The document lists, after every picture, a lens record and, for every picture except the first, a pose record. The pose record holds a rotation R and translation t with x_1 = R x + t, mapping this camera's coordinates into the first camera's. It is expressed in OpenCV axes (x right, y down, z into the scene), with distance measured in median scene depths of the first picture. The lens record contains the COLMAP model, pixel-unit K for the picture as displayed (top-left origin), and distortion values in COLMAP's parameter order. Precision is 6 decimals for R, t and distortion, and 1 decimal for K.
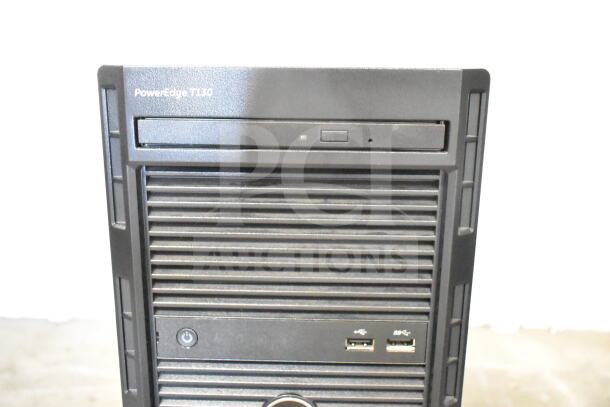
lens RADIAL K [[523.9, 0, 310.8], [0, 523.9, 198.2], [0, 0, 1]] dist [-0.013627, -0.003886]
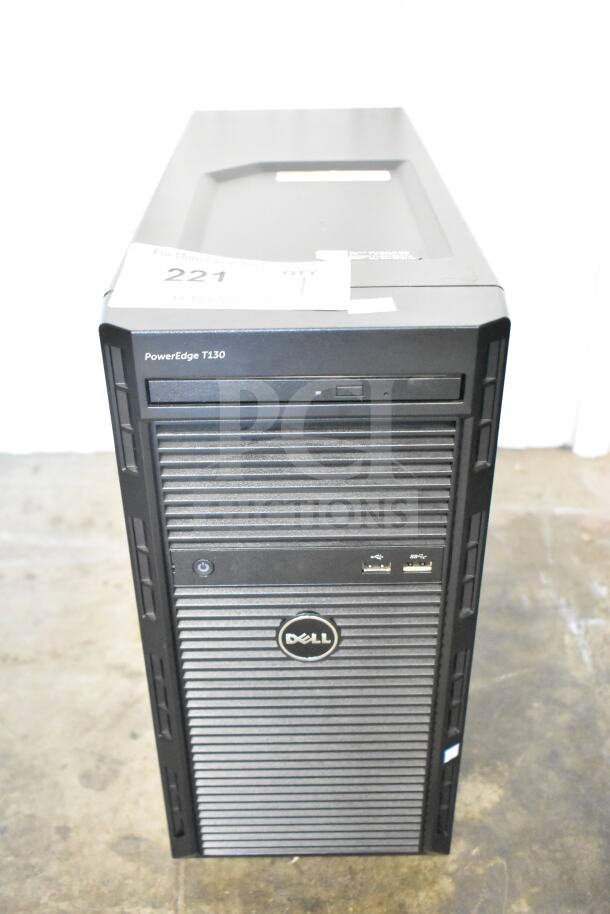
lens RADIAL K [[1056.9, 0, 301.7], [0, 1056.9, 459.9], [0, 0, 1]] dist [-0.026120, 0.000000]
pose [[0.999347, -0.034574, 0.010503, -0.063743], [0.028712, 0.936273, 0.350098, -0.629077], [-0.021938, -0.349567, 0.936654, -0.823708]]
